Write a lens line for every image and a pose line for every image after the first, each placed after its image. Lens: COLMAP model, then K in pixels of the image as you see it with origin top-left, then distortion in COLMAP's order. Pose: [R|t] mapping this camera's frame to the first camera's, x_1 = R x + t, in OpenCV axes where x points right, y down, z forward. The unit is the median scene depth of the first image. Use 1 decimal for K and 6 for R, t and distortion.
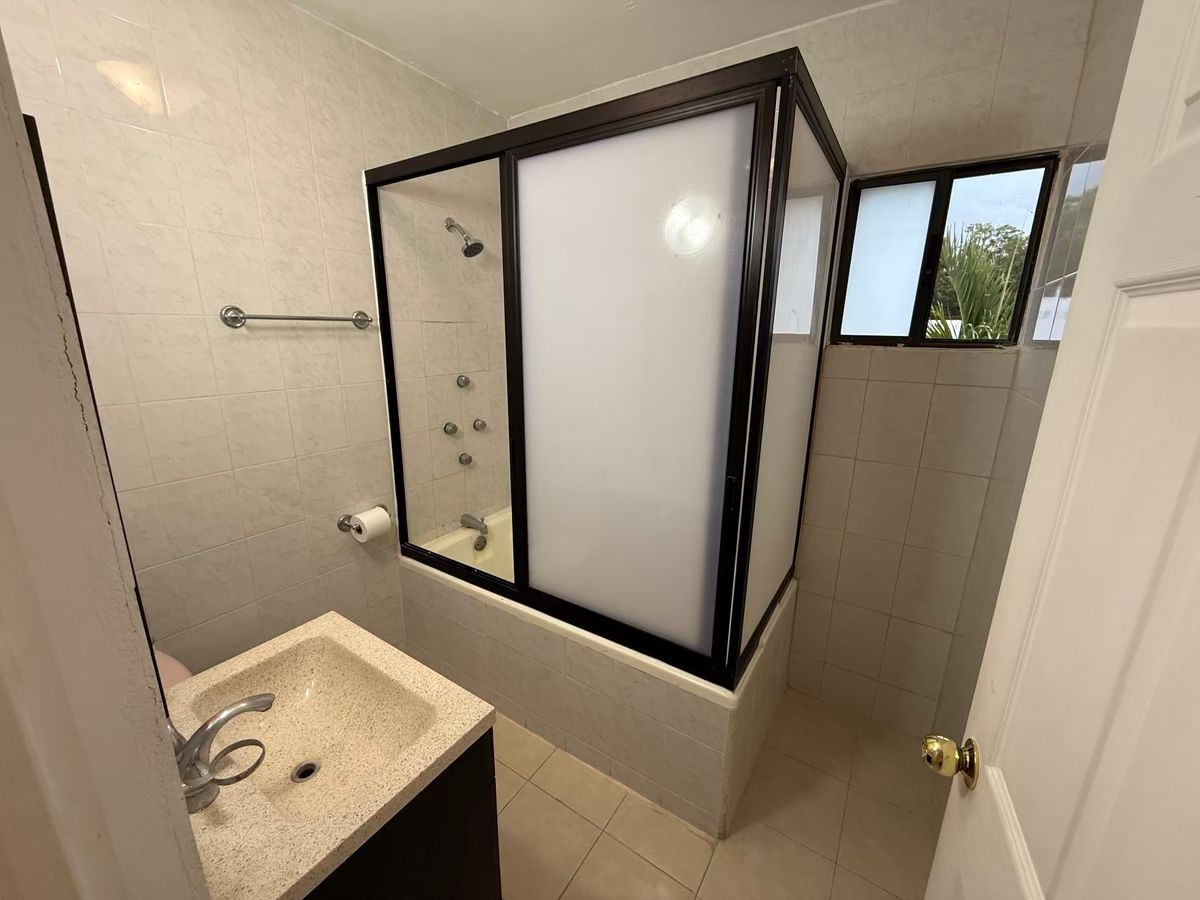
lens RADIAL K [[476.6, 0, 597.6], [0, 476.6, 453.7], [0, 0, 1]] dist [-0.002109, -0.000251]
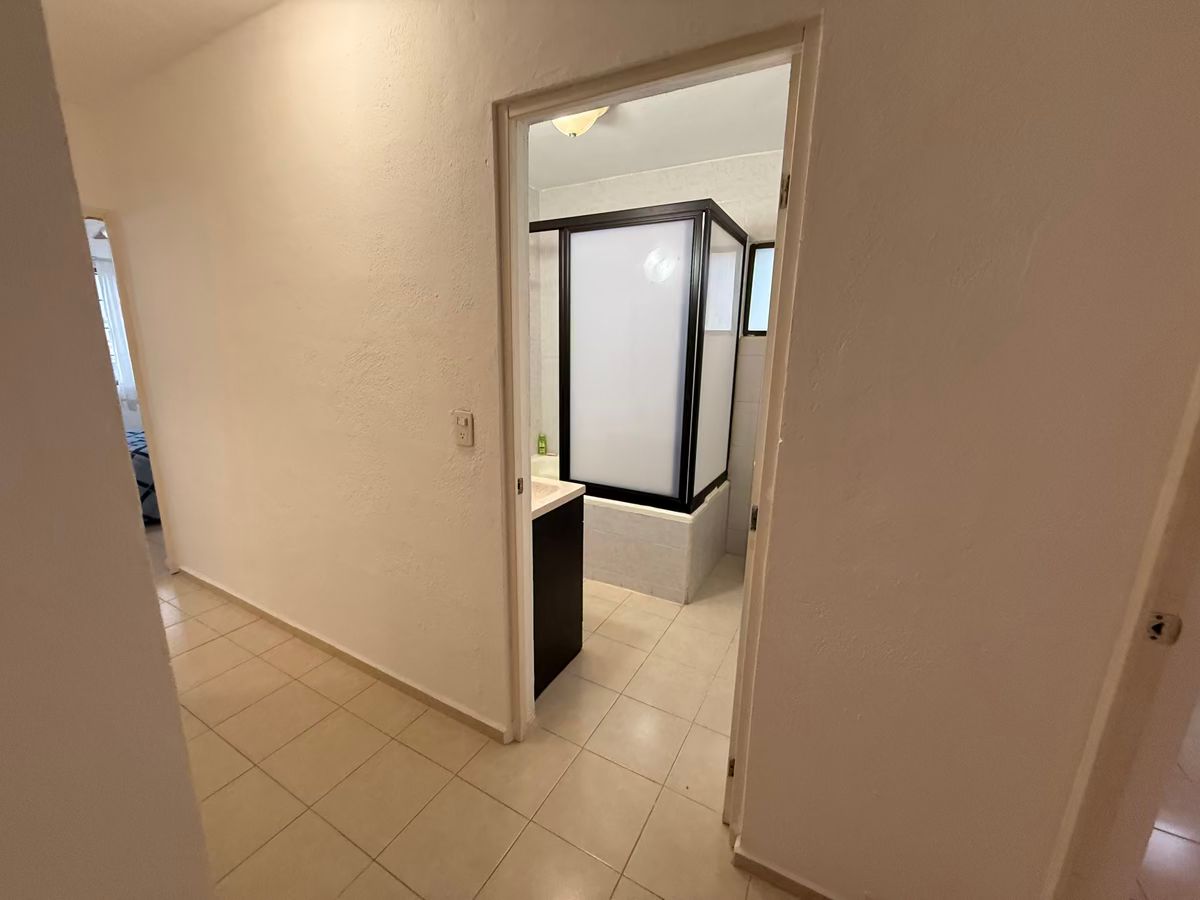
lens RADIAL K [[476.6, 0, 597.6], [0, 476.6, 453.7], [0, 0, 1]] dist [-0.002109, -0.000251]
pose [[0.997093, -0.011509, 0.075321, -0.202893], [0.013573, 0.999544, -0.026959, 0.278602], [-0.074976, 0.027903, 0.996795, -0.789251]]
